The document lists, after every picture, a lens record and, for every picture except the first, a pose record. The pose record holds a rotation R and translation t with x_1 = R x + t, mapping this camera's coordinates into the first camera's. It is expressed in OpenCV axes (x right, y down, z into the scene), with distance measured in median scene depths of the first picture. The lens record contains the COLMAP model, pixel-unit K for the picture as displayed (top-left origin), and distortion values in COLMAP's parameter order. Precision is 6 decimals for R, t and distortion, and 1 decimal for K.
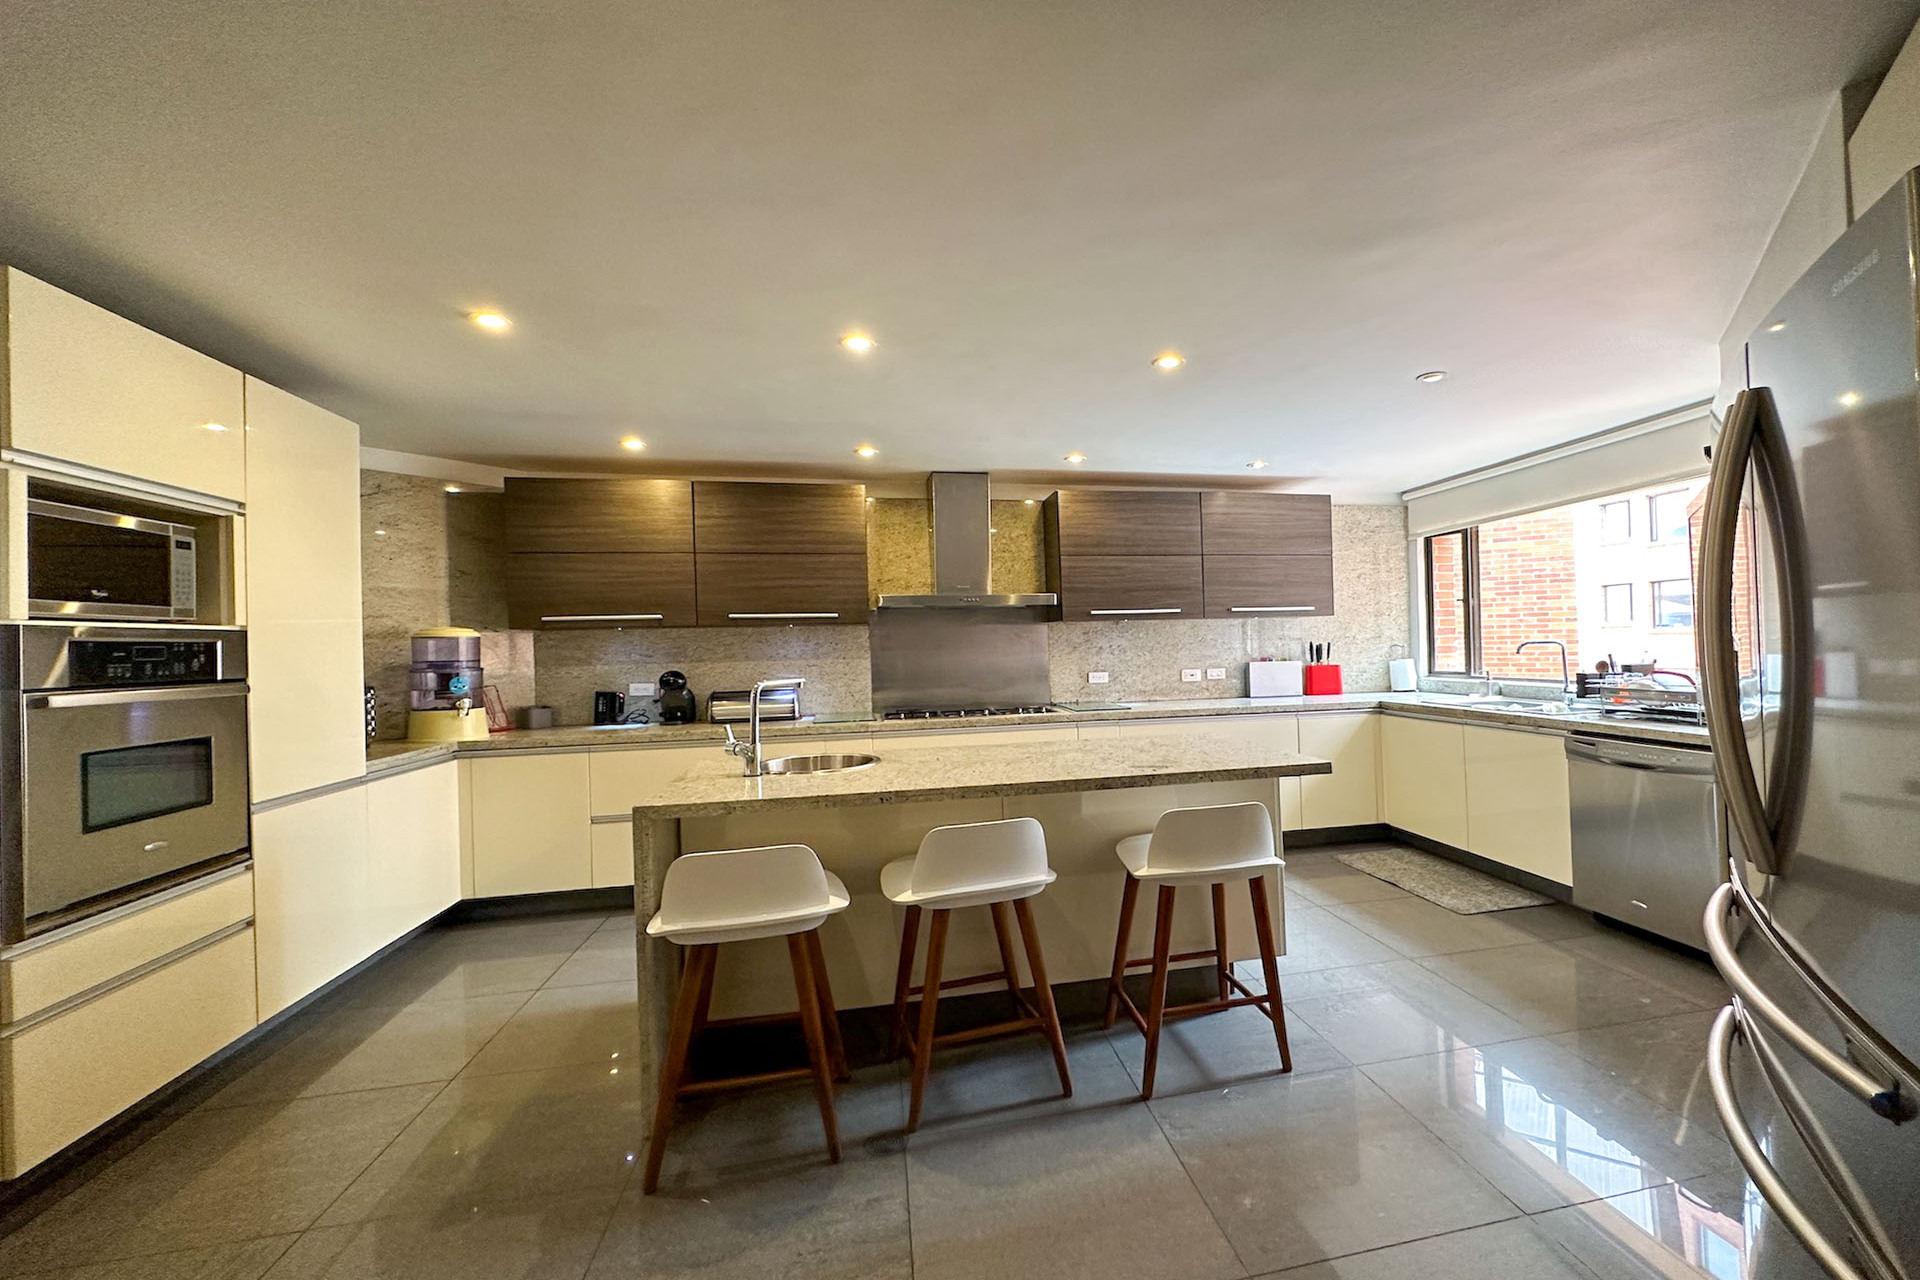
lens RADIAL K [[817.2, 0, 1058.9], [0, 817.2, 642.9], [0, 0, 1]] dist [-0.000134, 0.000411]
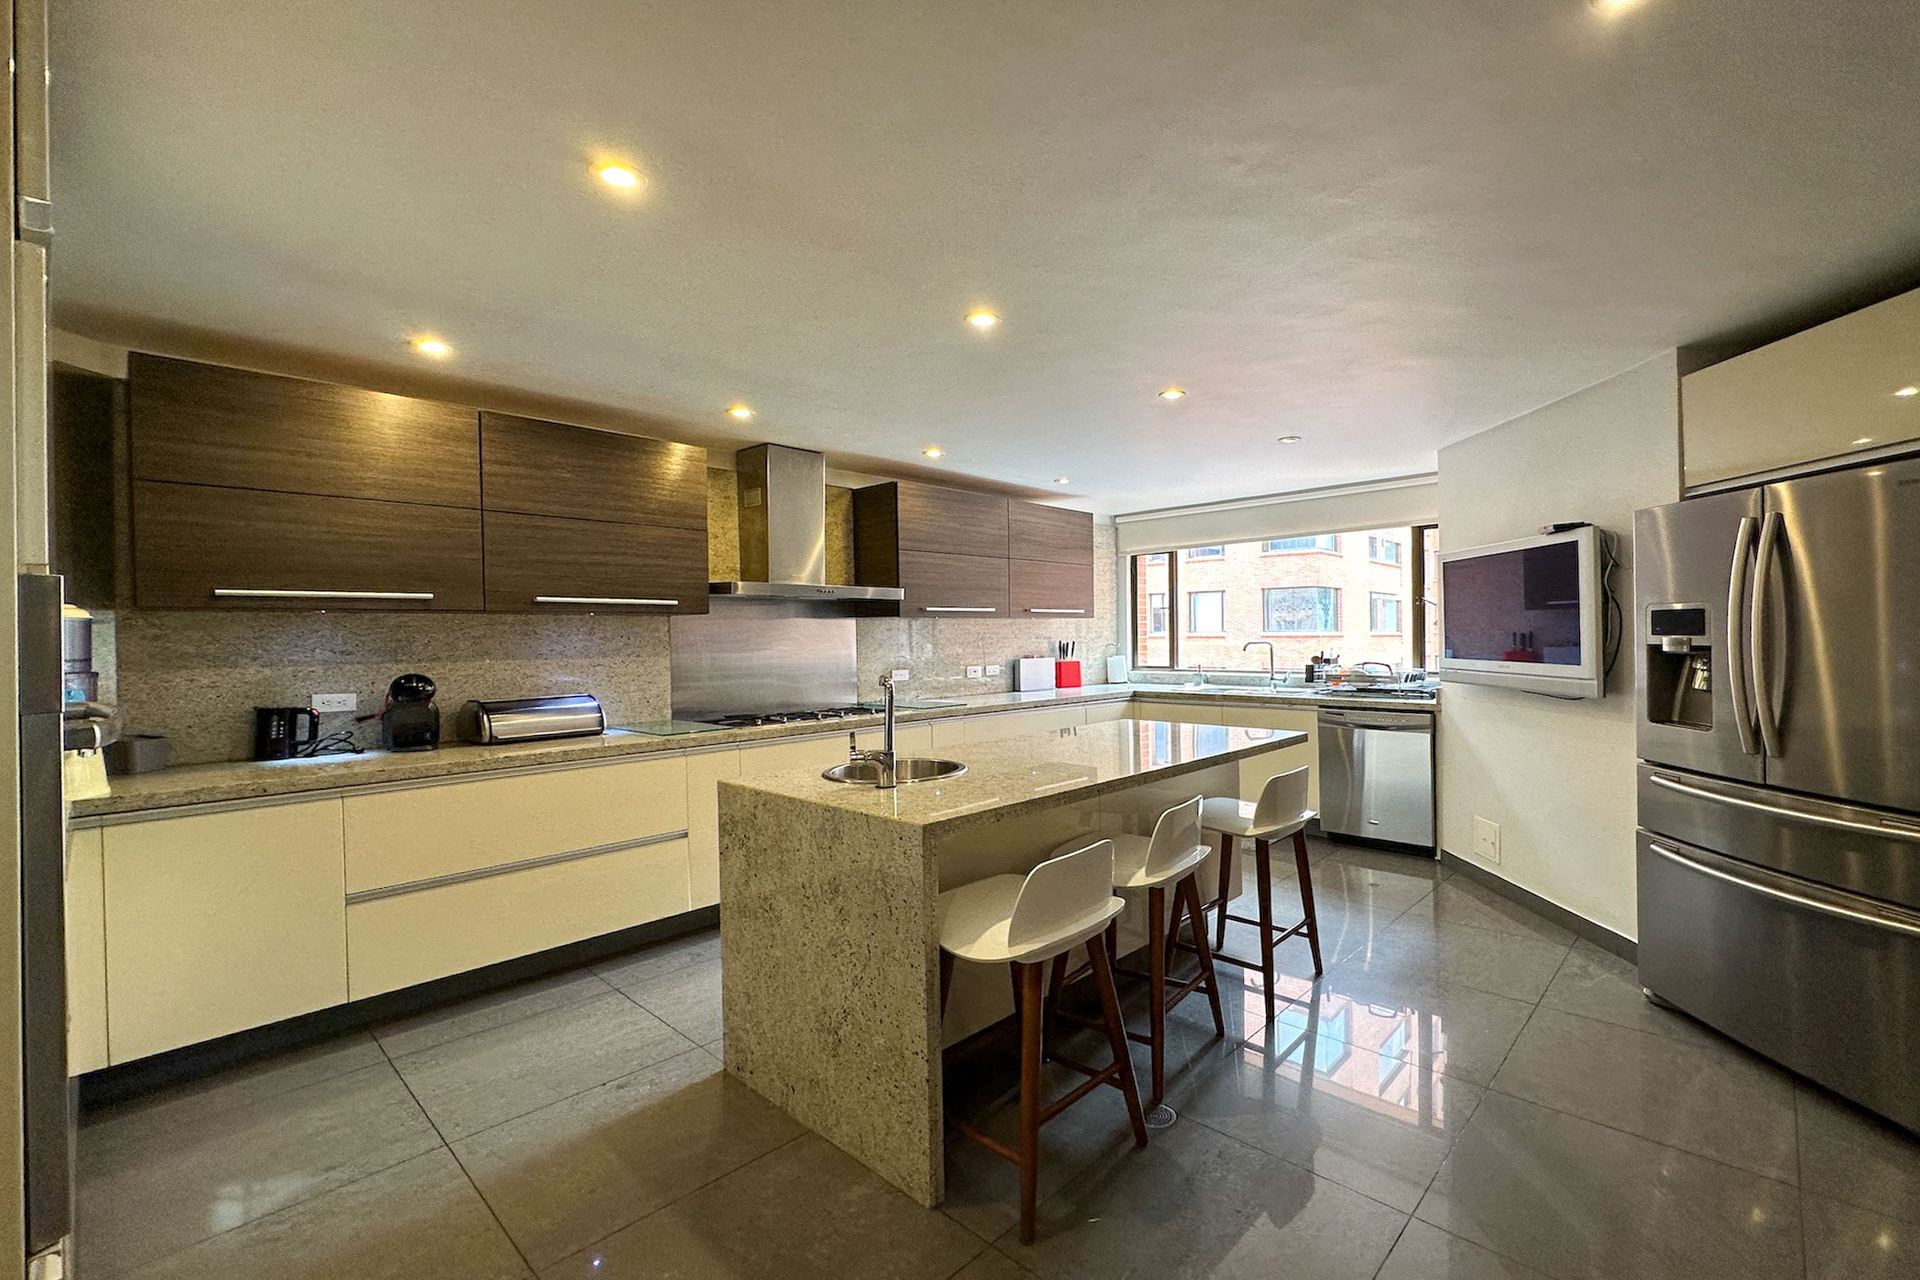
lens RADIAL K [[823.4, 0, 1063.4], [0, 823.4, 638.2], [0, 0, 1]] dist [0.000521, -0.000450]
pose [[0.807987, 0.010434, 0.589107, -0.410389], [-0.006612, 0.999941, -0.008641, 0.005530], [-0.589163, 0.003087, 0.808009, 0.097074]]
